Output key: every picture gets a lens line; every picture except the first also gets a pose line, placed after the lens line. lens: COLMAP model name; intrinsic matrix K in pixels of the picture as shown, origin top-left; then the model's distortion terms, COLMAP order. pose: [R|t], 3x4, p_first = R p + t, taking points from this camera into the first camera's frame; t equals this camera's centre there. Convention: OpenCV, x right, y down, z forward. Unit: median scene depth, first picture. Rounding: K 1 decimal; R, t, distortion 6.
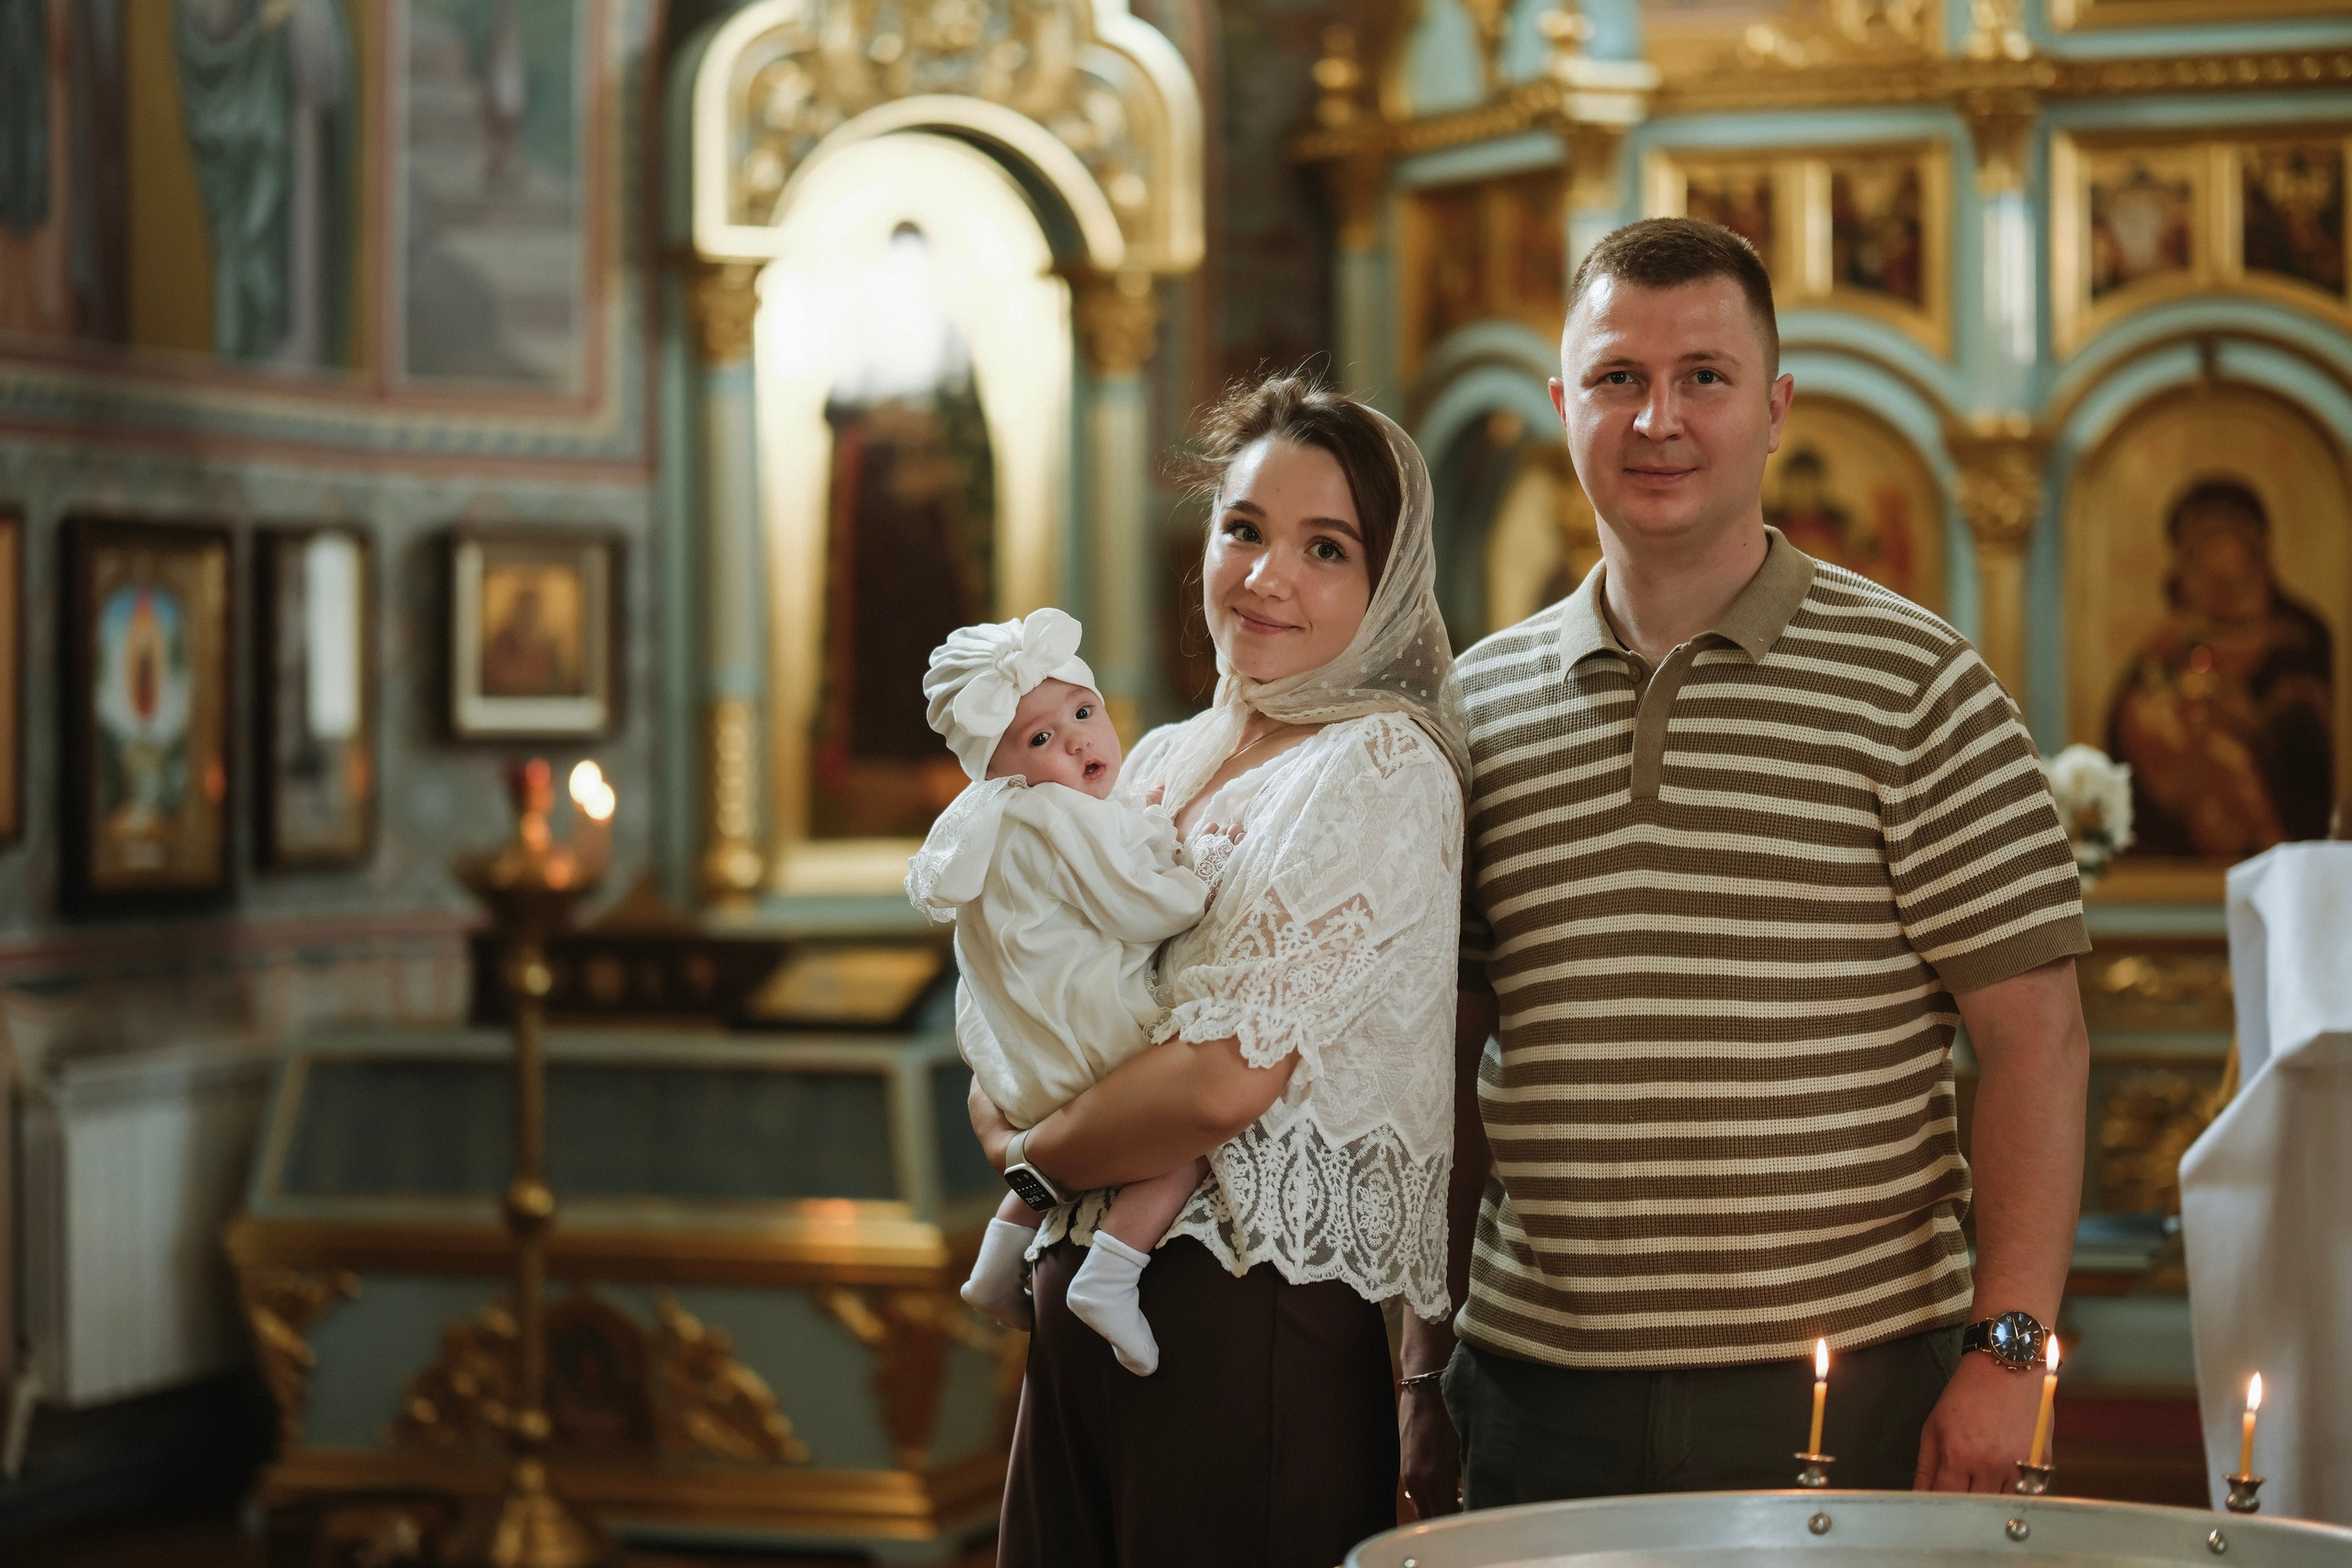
lens RADIAL K [[5718.3, 0, 1134.1], [0, 5718.3, 783.8], [0, 0, 1]] dist [0.067852, 0.000000]
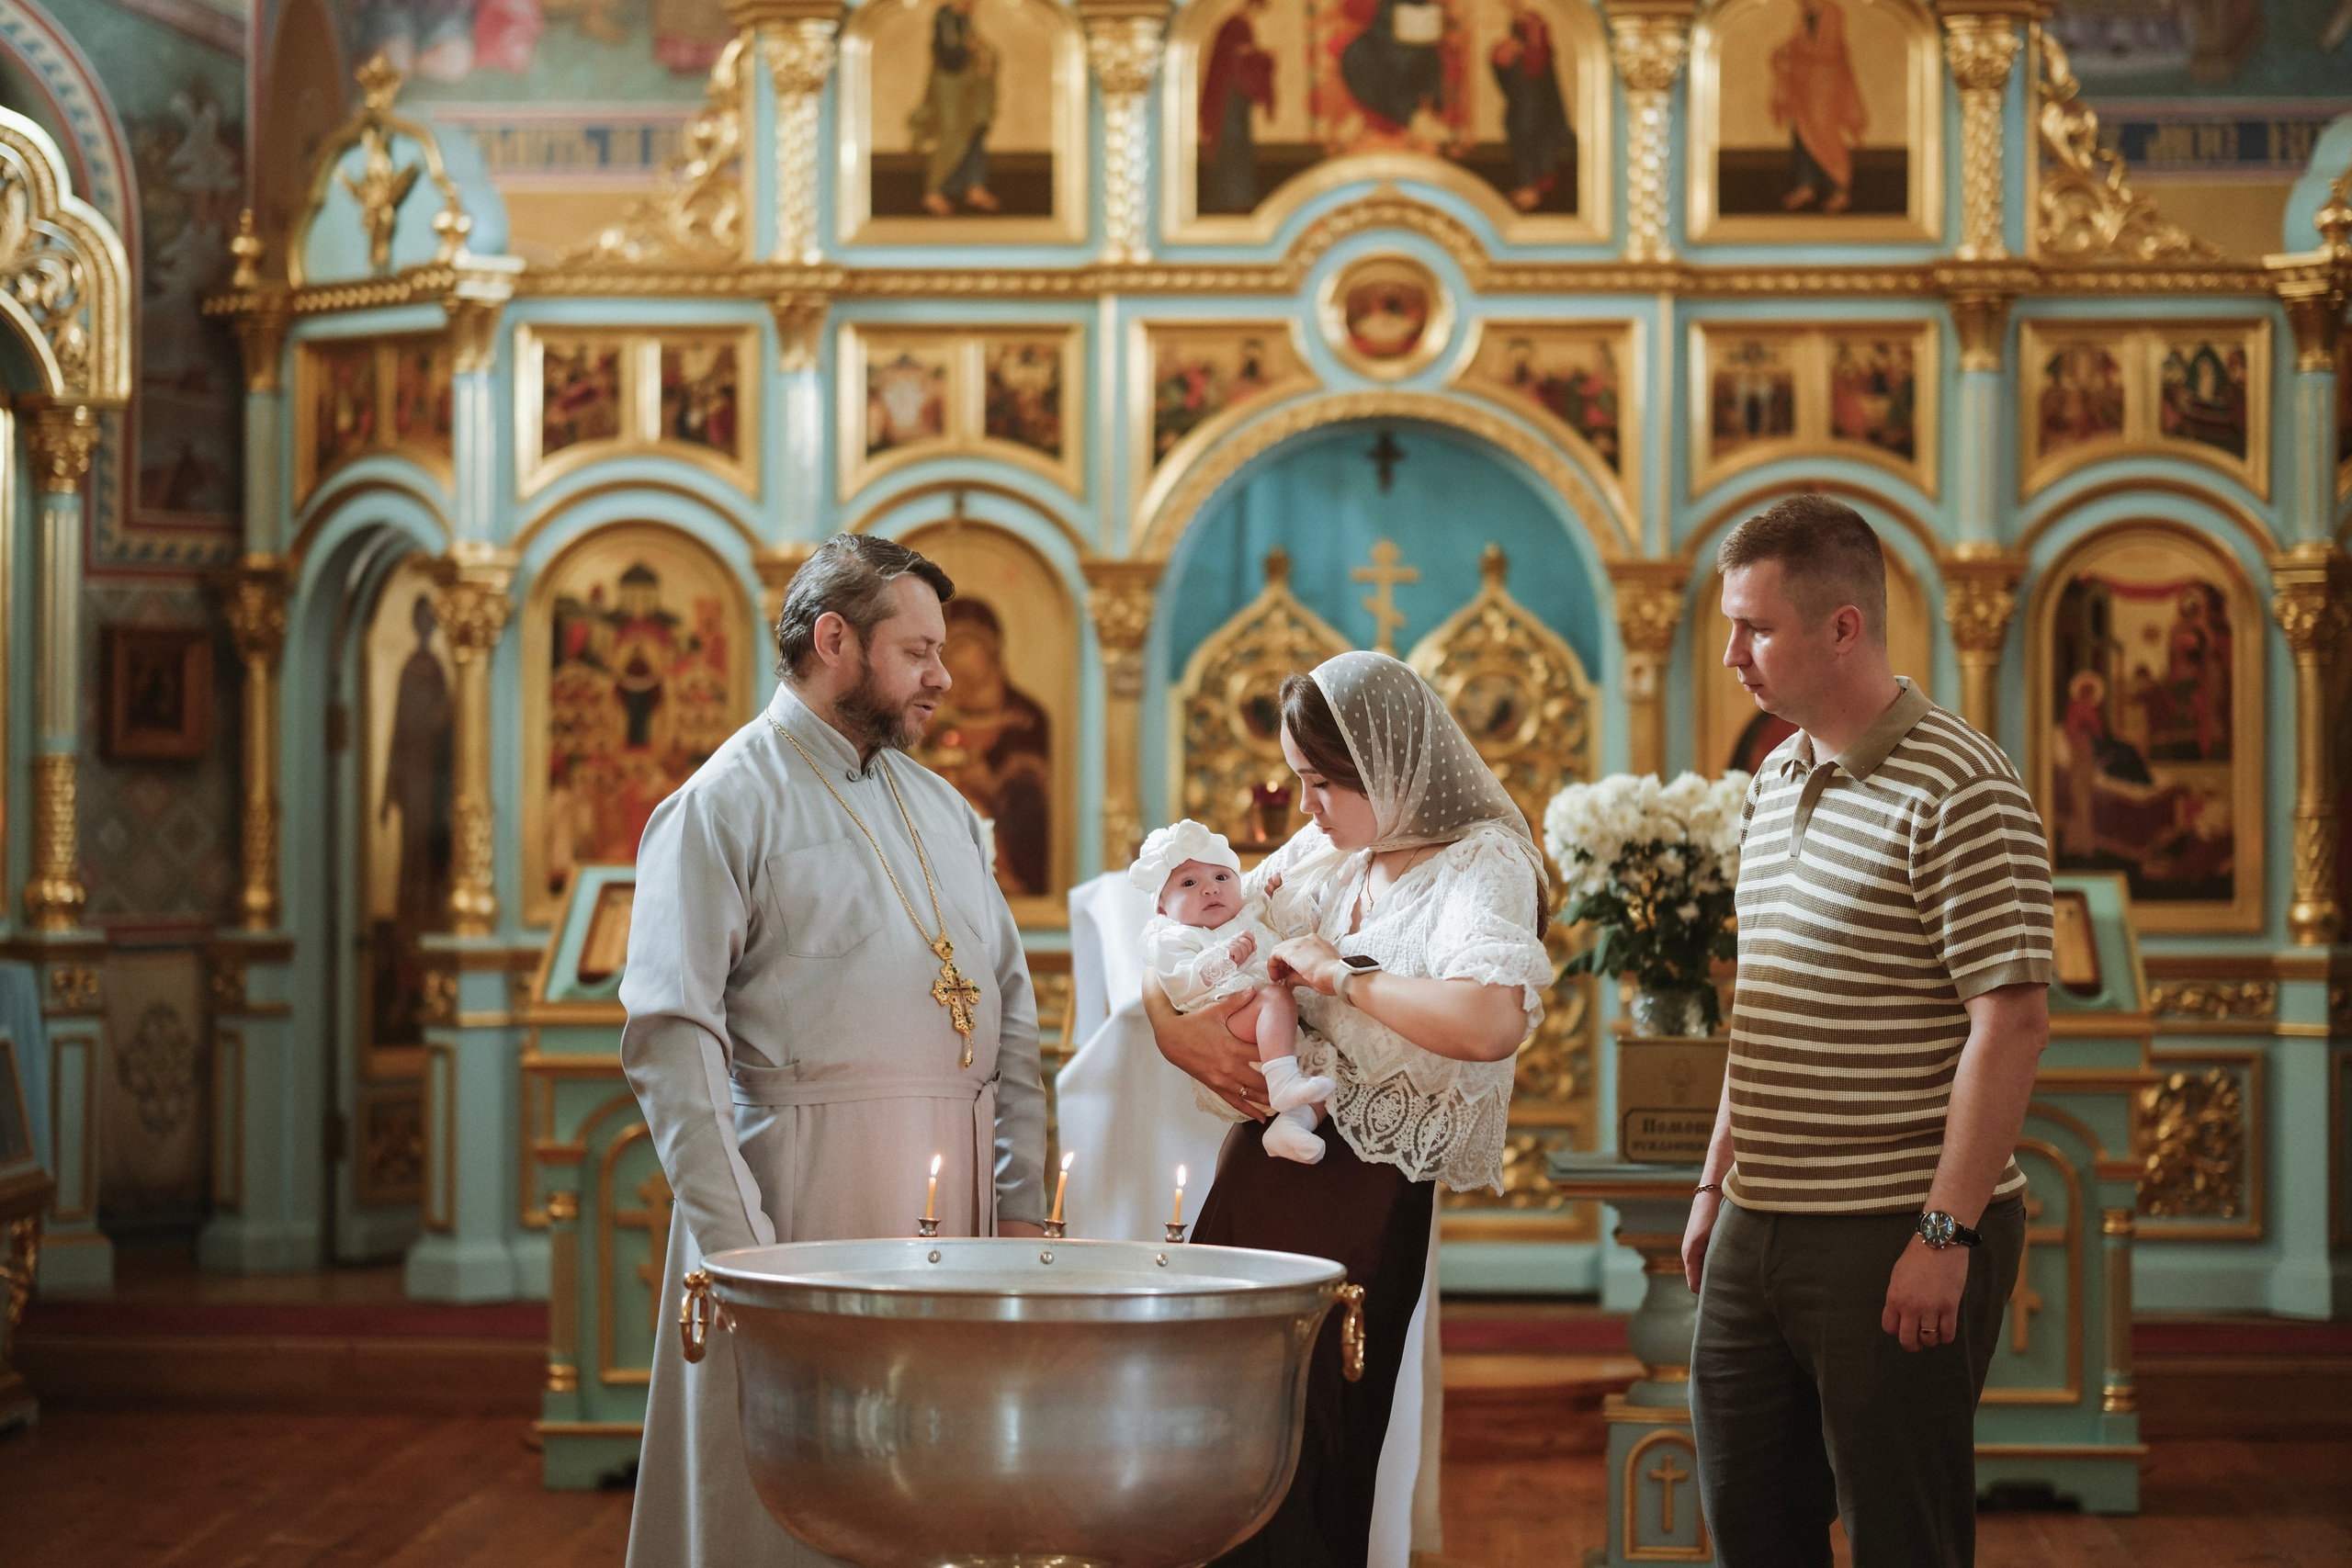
lens RADIAL K [[5718.3, 0, 1218.8], [0, 5718.3, 773.8], [0, 0, 1]] dist [0.067852, 0.000000]
pose [[0.964519, 0.010577, 0.263800, -0.091803], [-0.007533, 0.999893, -0.012546, 0.001981], [-0.263905, 0.010114, 0.964496, -0.246260]]
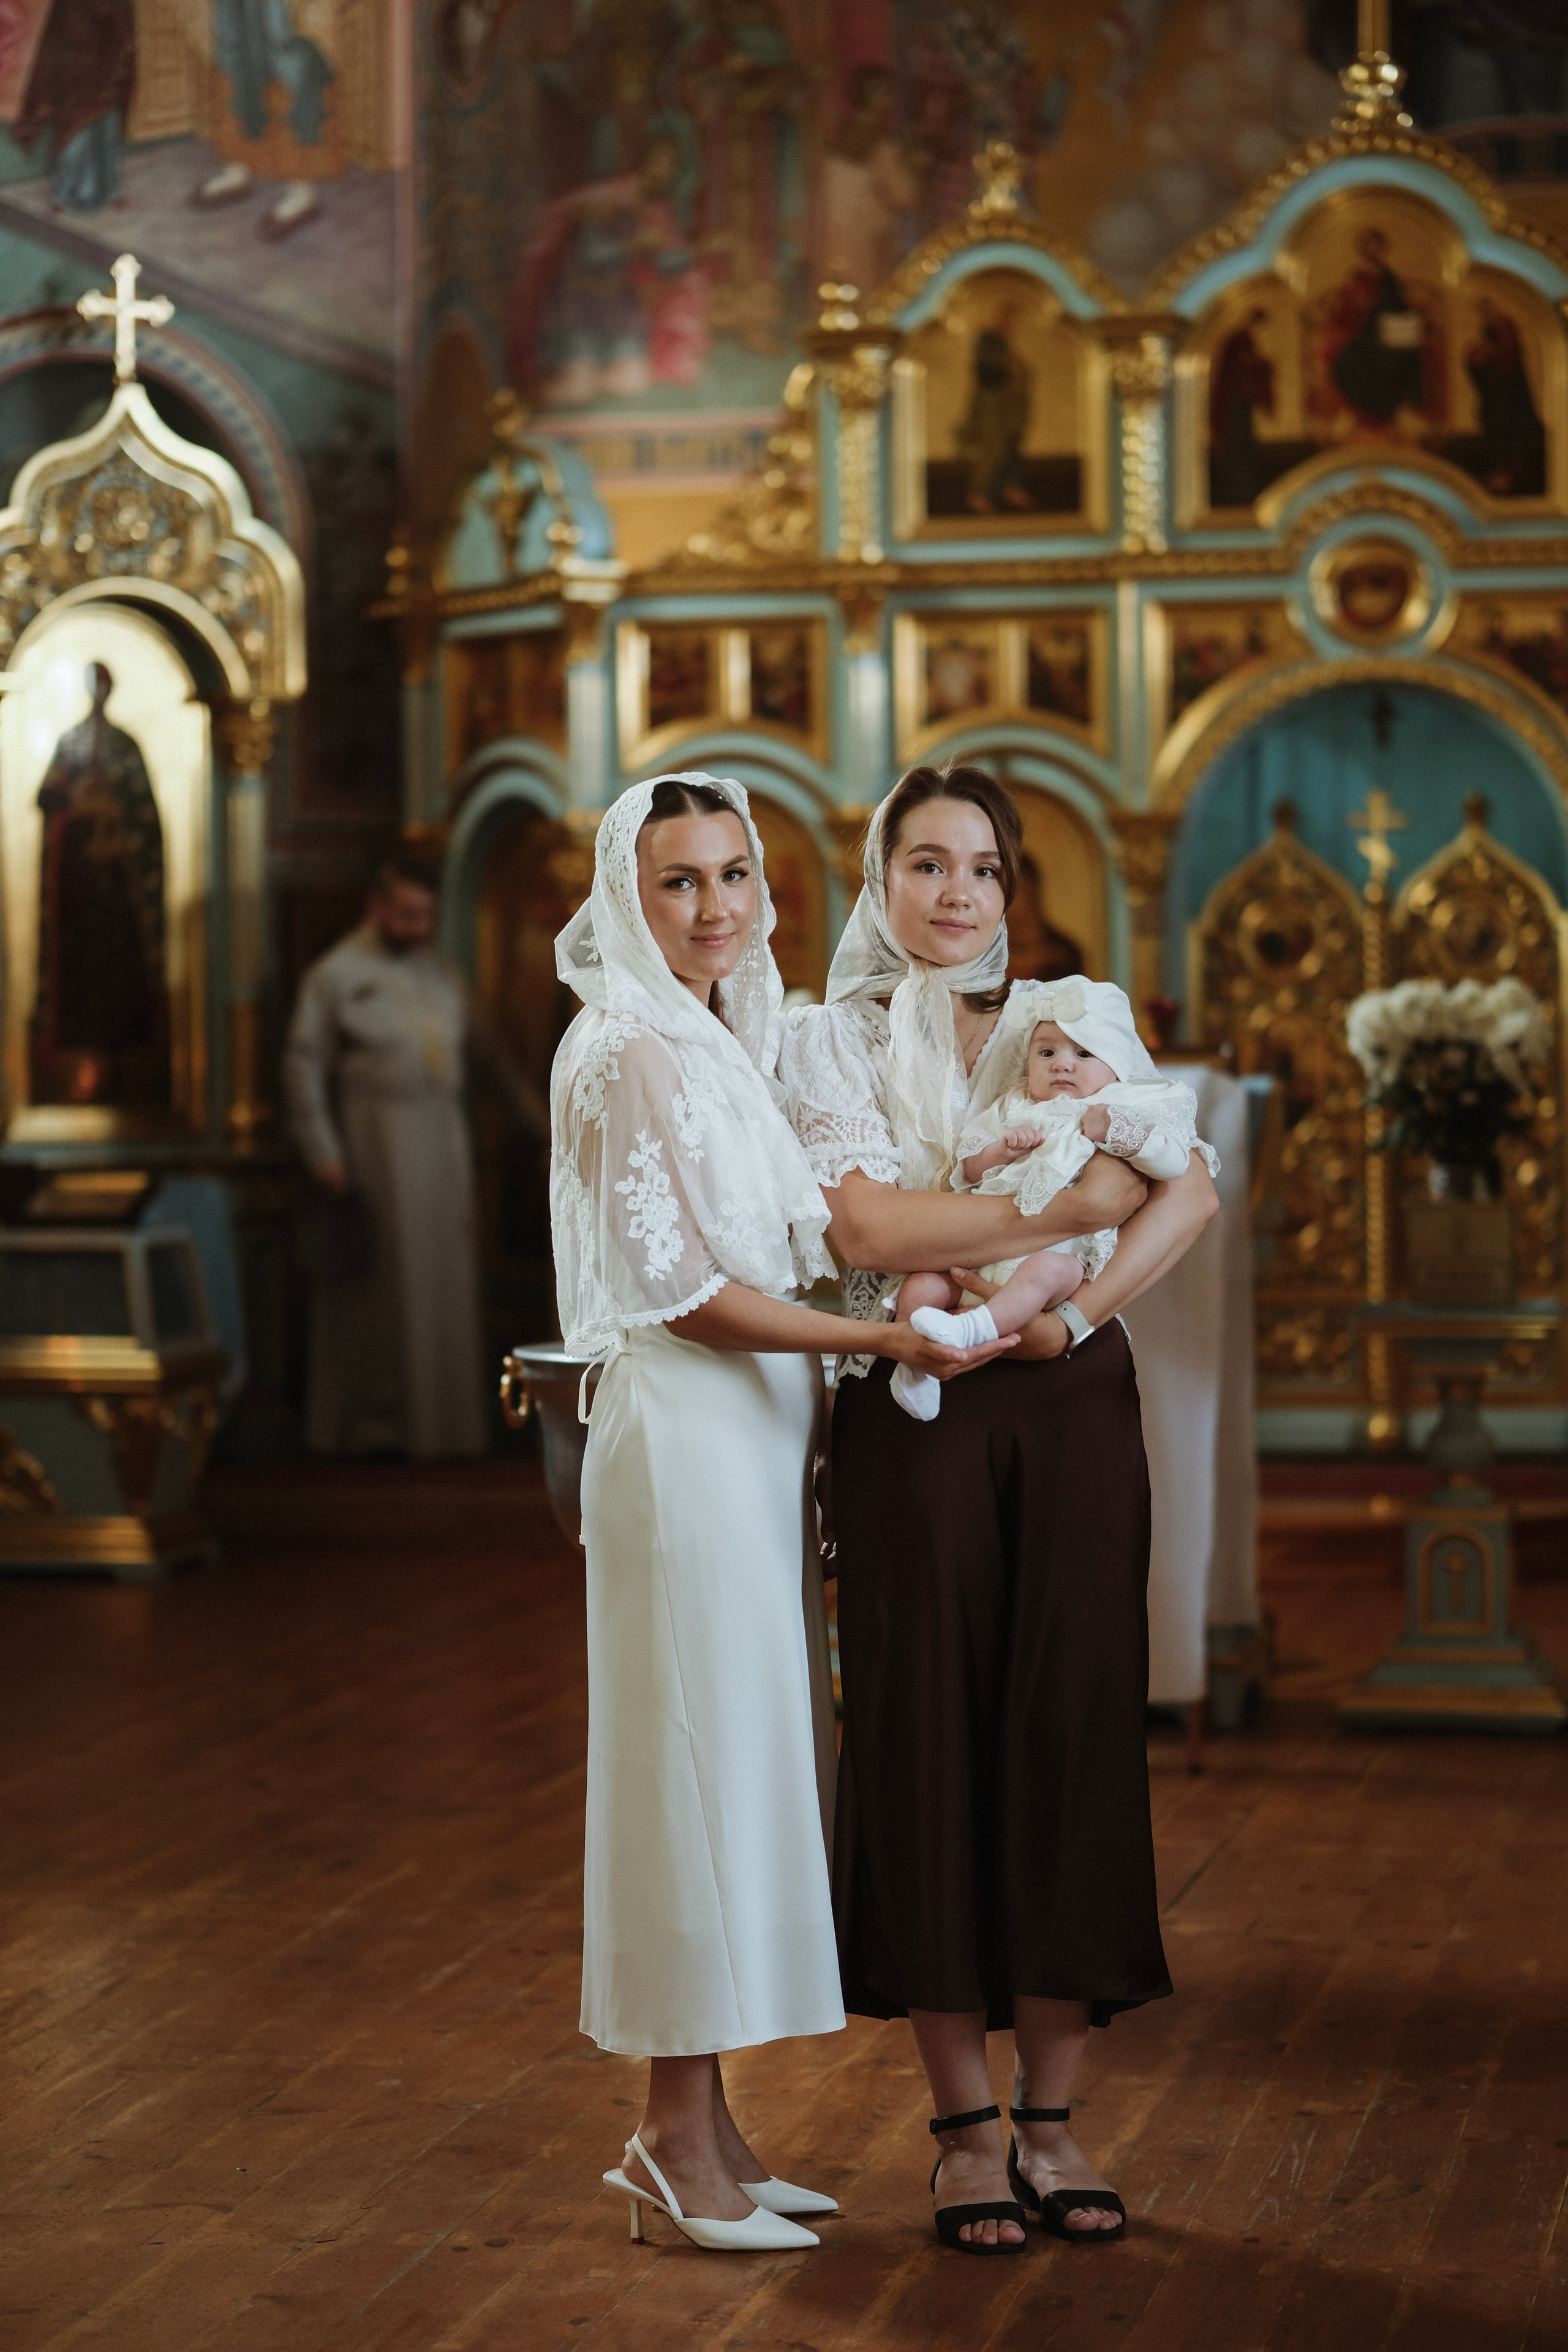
lens RADIAL K [[5718.8, 0, 732.4], [0, 5718.8, 1189.0], [0, 0, 1]] dist [0.067852, 0.000000]
pose [[0.993789, -0.008489, 0.110959, -0.043831], [0.006920, 0.999871, 0.014521, 0.011852], [-0.111068, -0.013663, 0.993719, -0.440211]]
